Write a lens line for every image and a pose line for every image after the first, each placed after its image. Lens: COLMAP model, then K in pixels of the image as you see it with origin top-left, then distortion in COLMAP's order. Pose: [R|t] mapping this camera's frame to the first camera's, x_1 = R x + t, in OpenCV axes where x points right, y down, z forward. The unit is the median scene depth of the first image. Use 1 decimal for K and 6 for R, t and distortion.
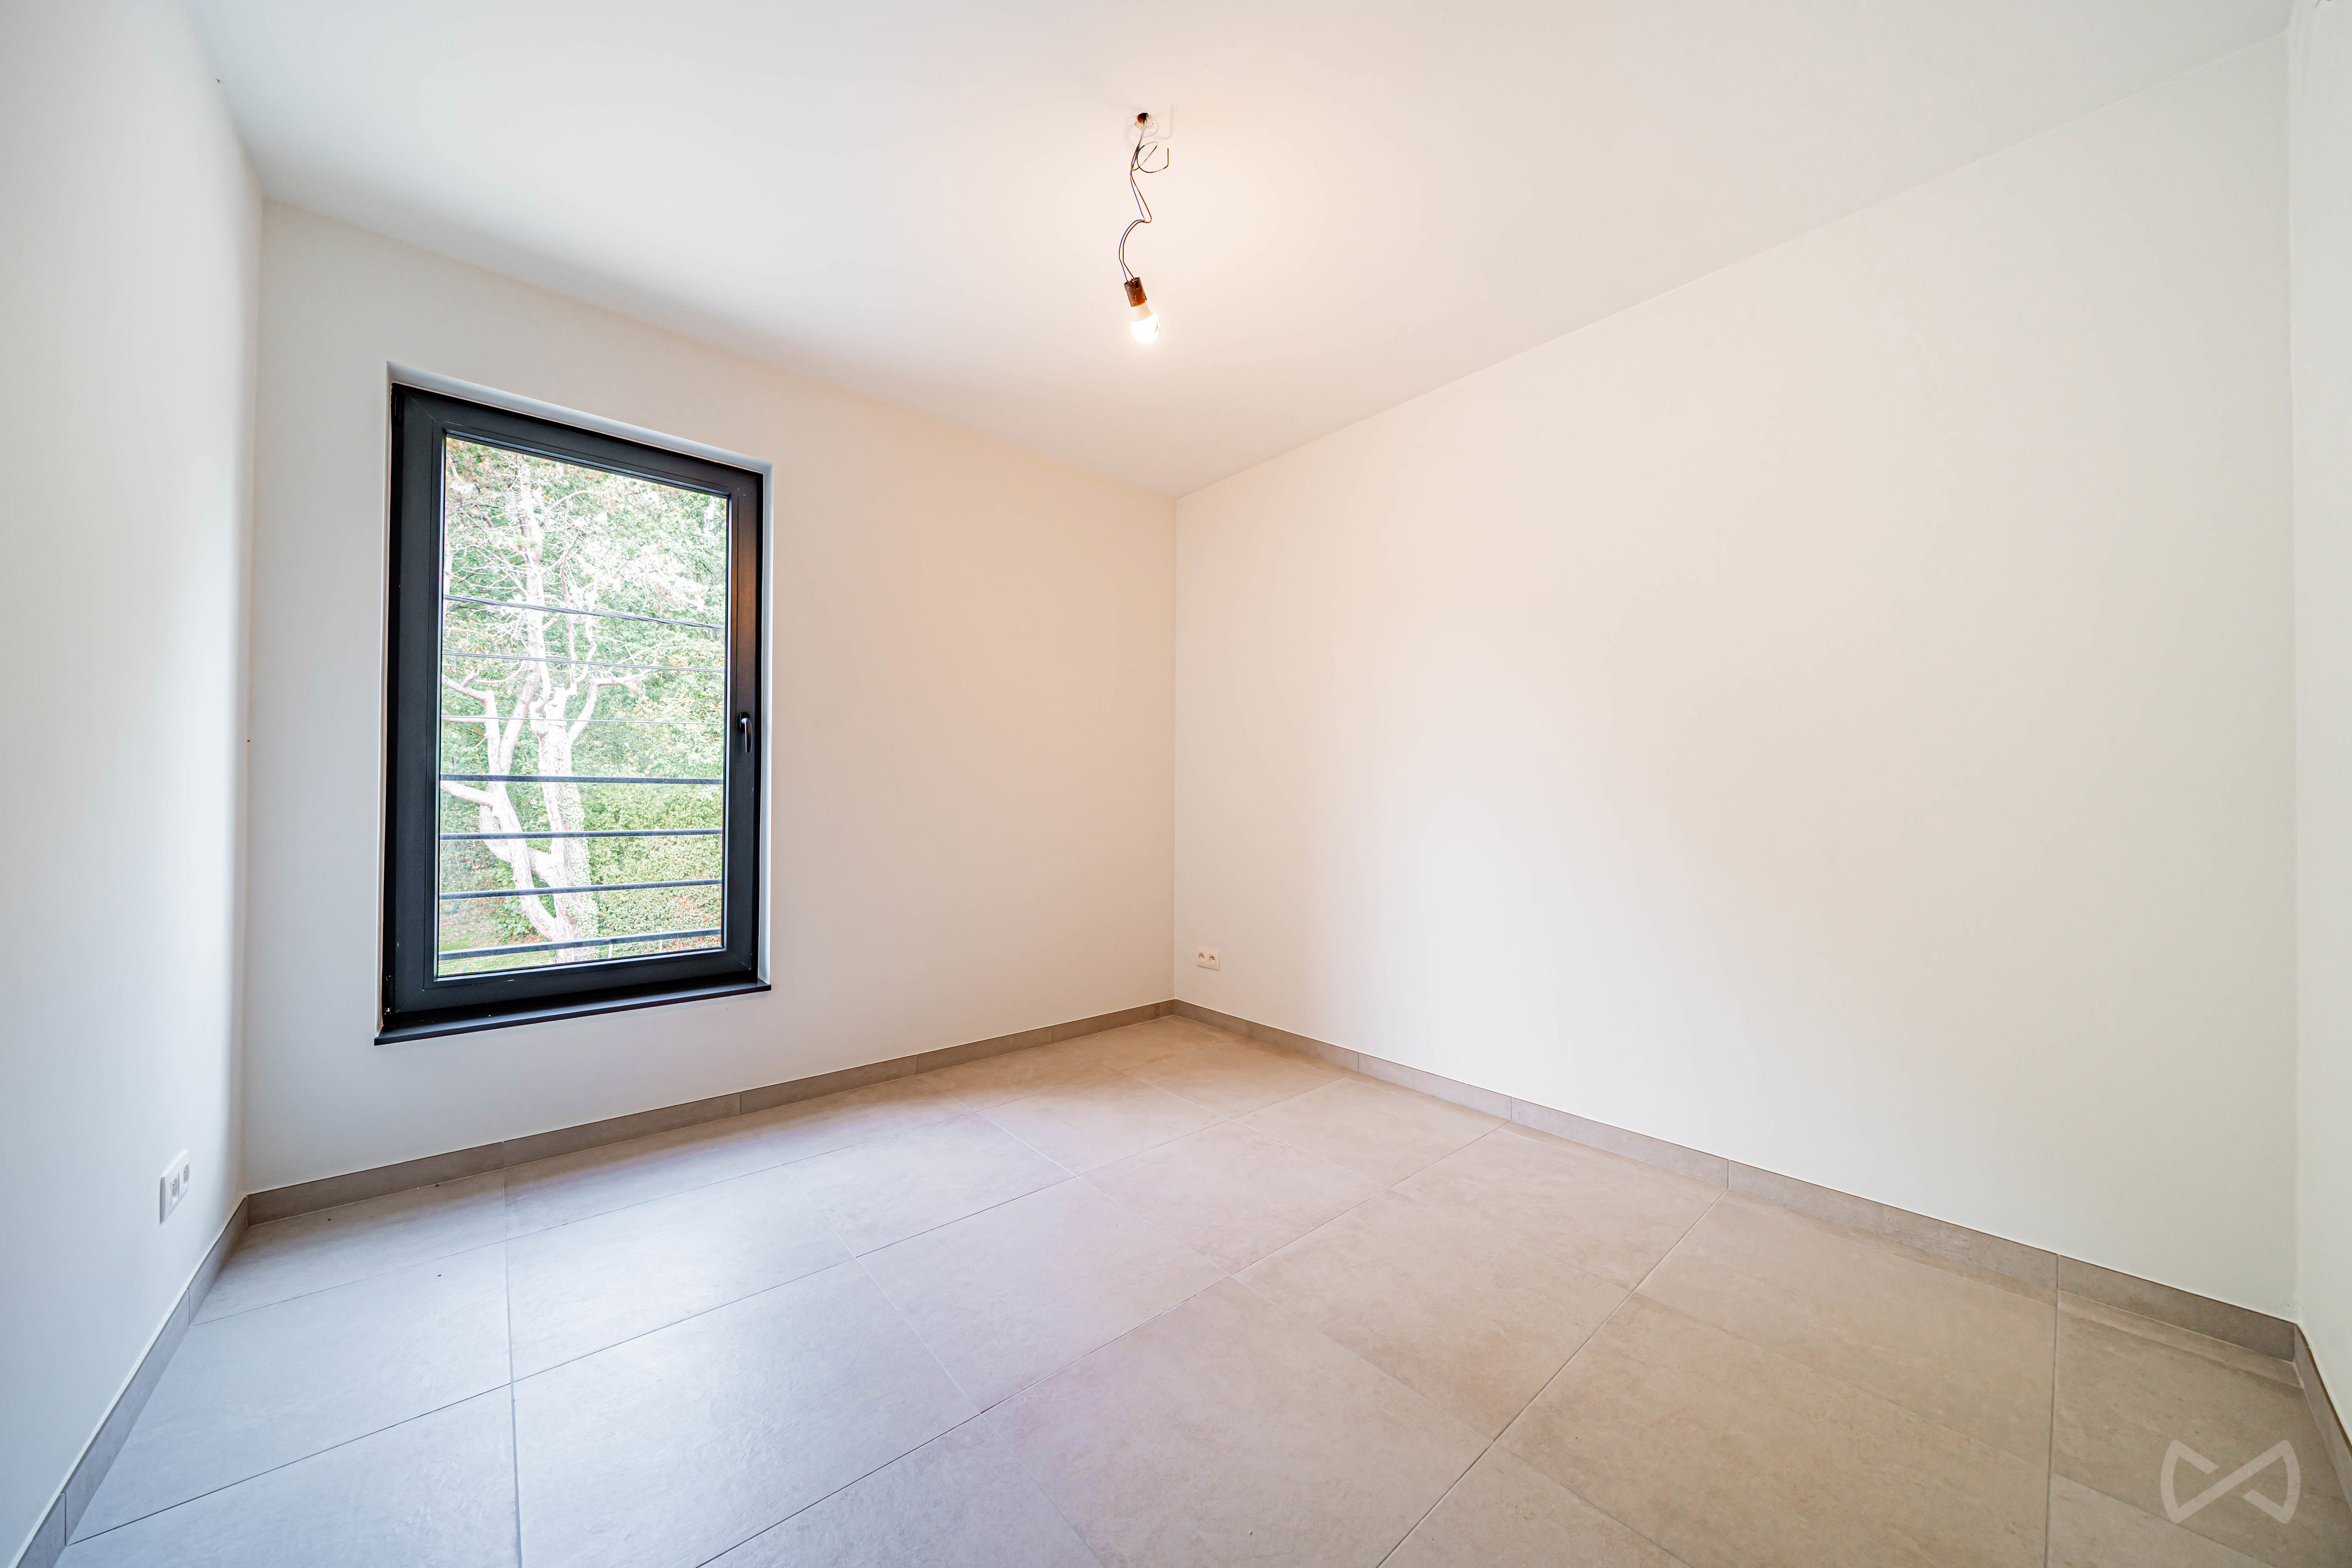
lens RADIAL K [[792.4, 0, 1176.0], [0, 792.4, 793.4], [0, 0, 1]] dist [-0.004902, 0.000031]
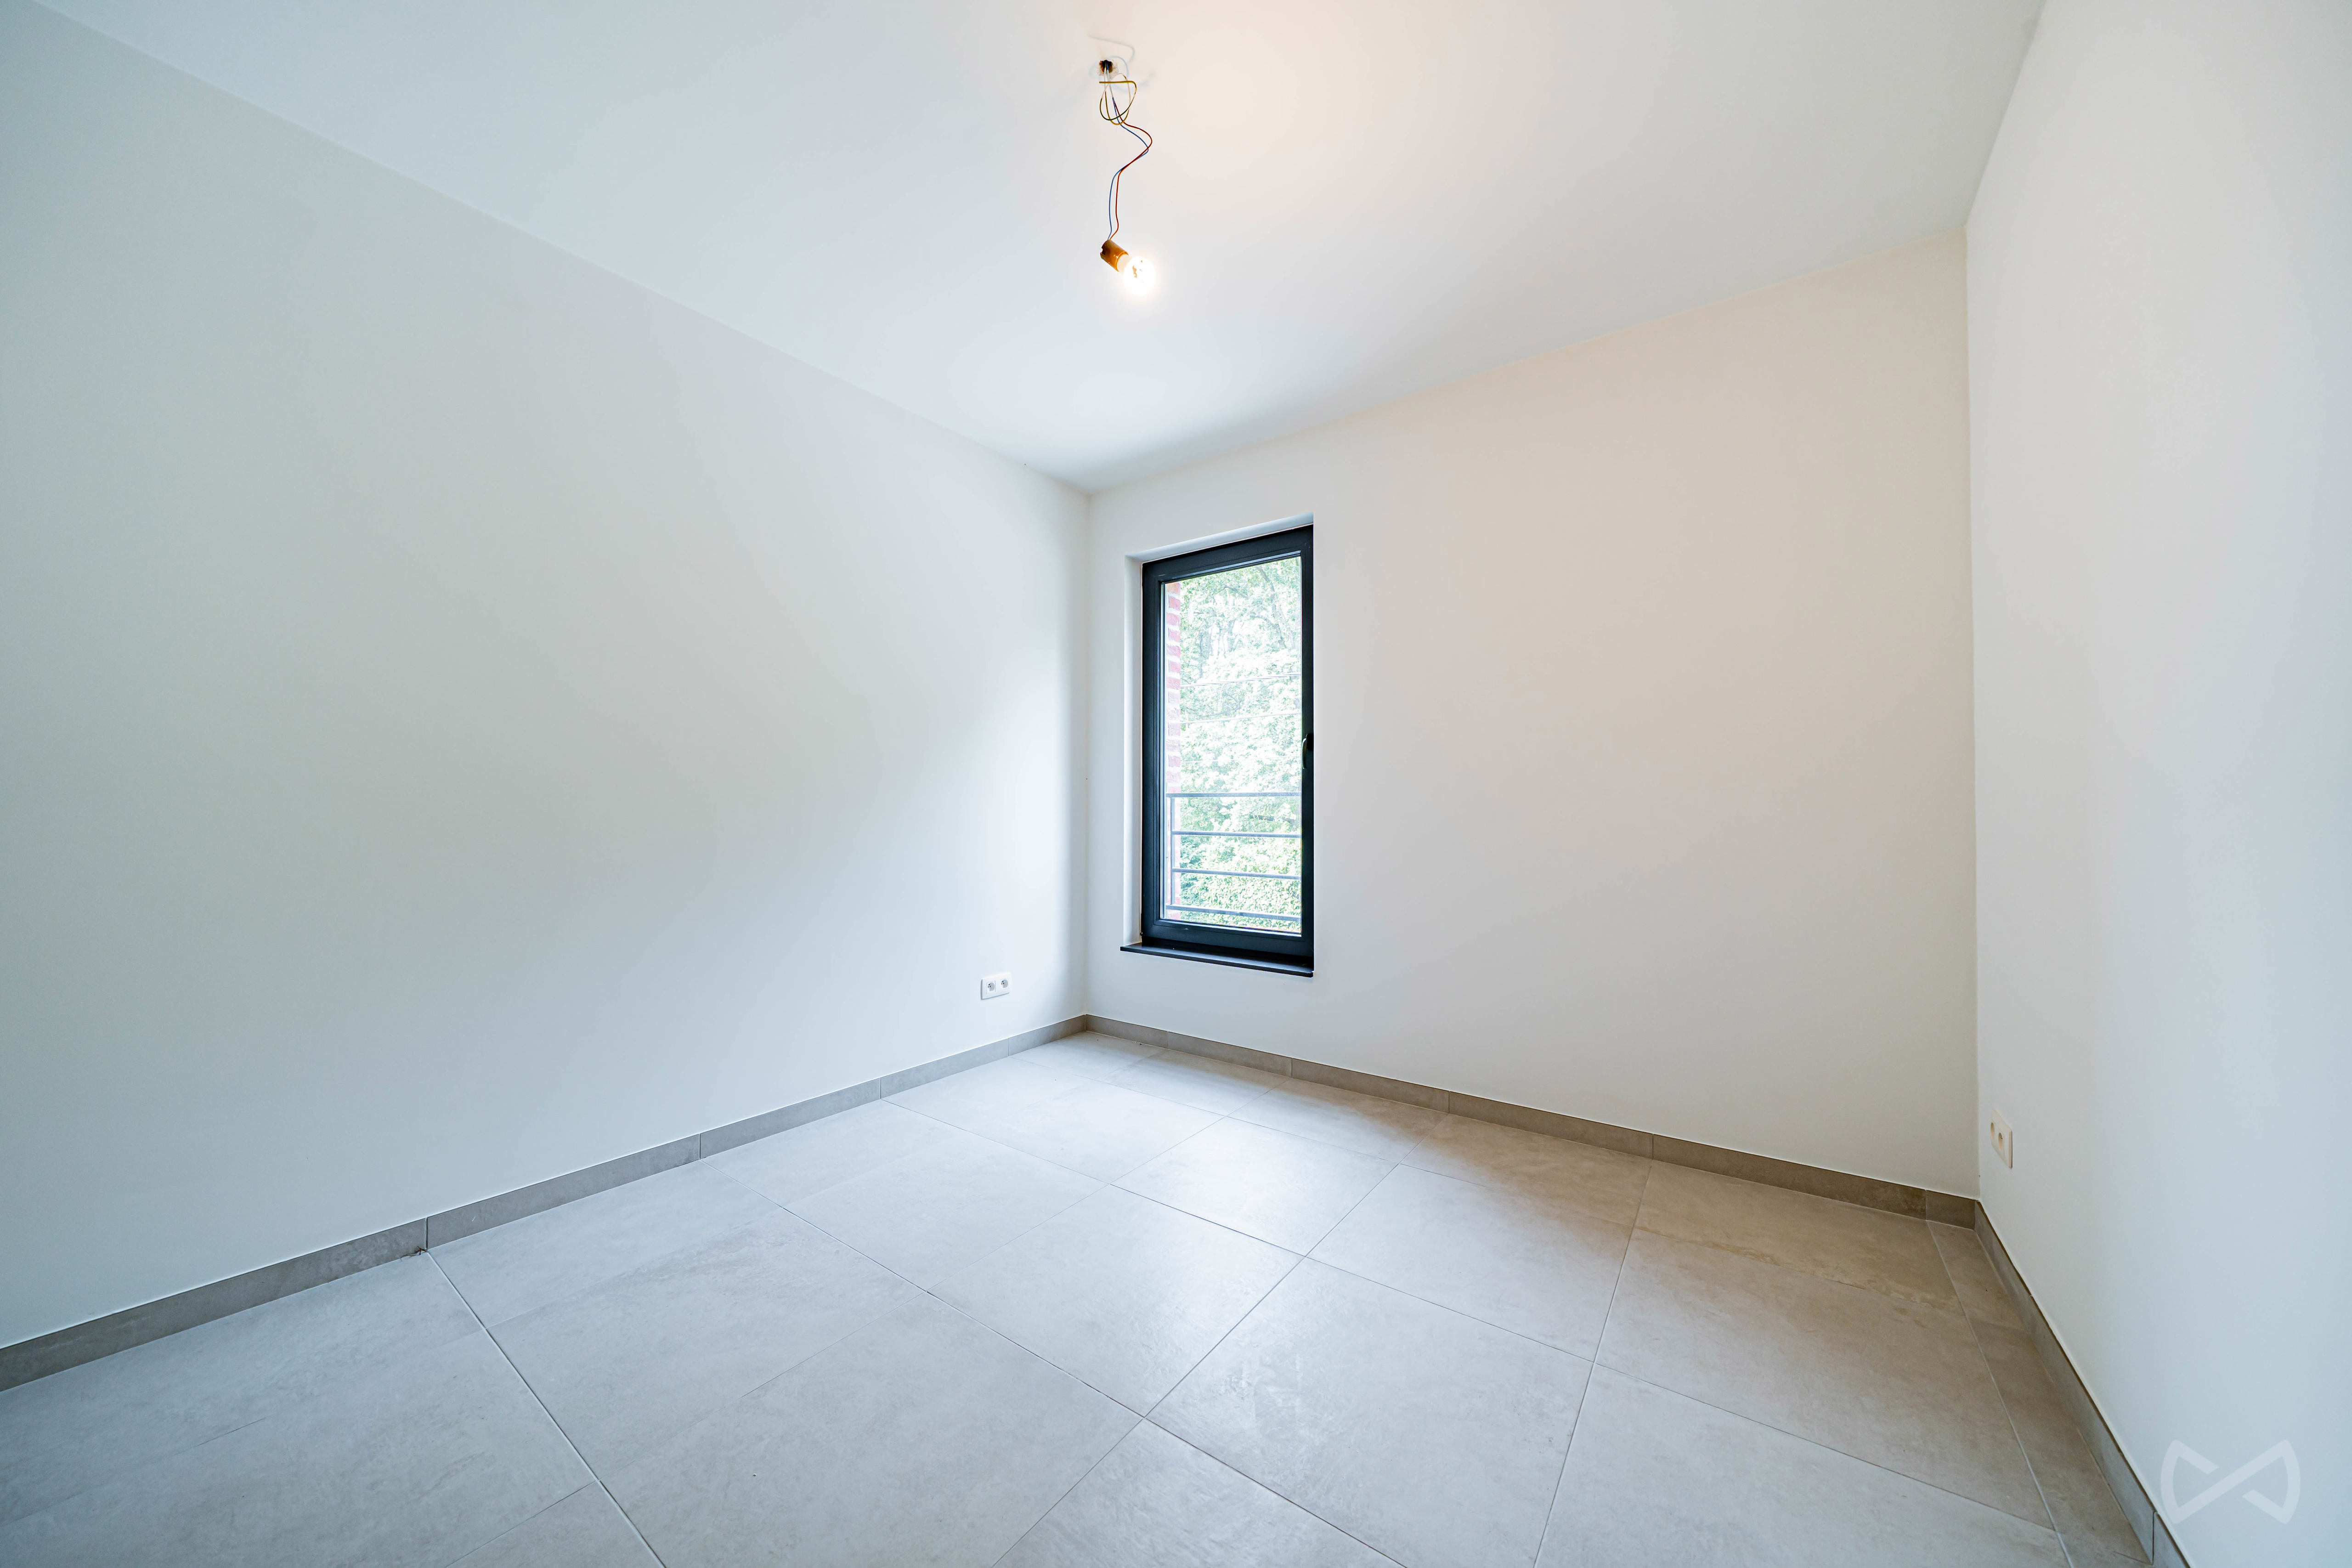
lens RADIAL K [[792.4, 0, 1176.0], [0, 792.4, 793.4], [0, 0, 1]] dist [-0.004902, 0.000031]
pose [[0.230171, -0.015633, -0.973025, 0.558927], [0.007644, 0.999869, -0.014256, -0.000848], [0.973120, -0.004157, 0.230260, 0.559037]]
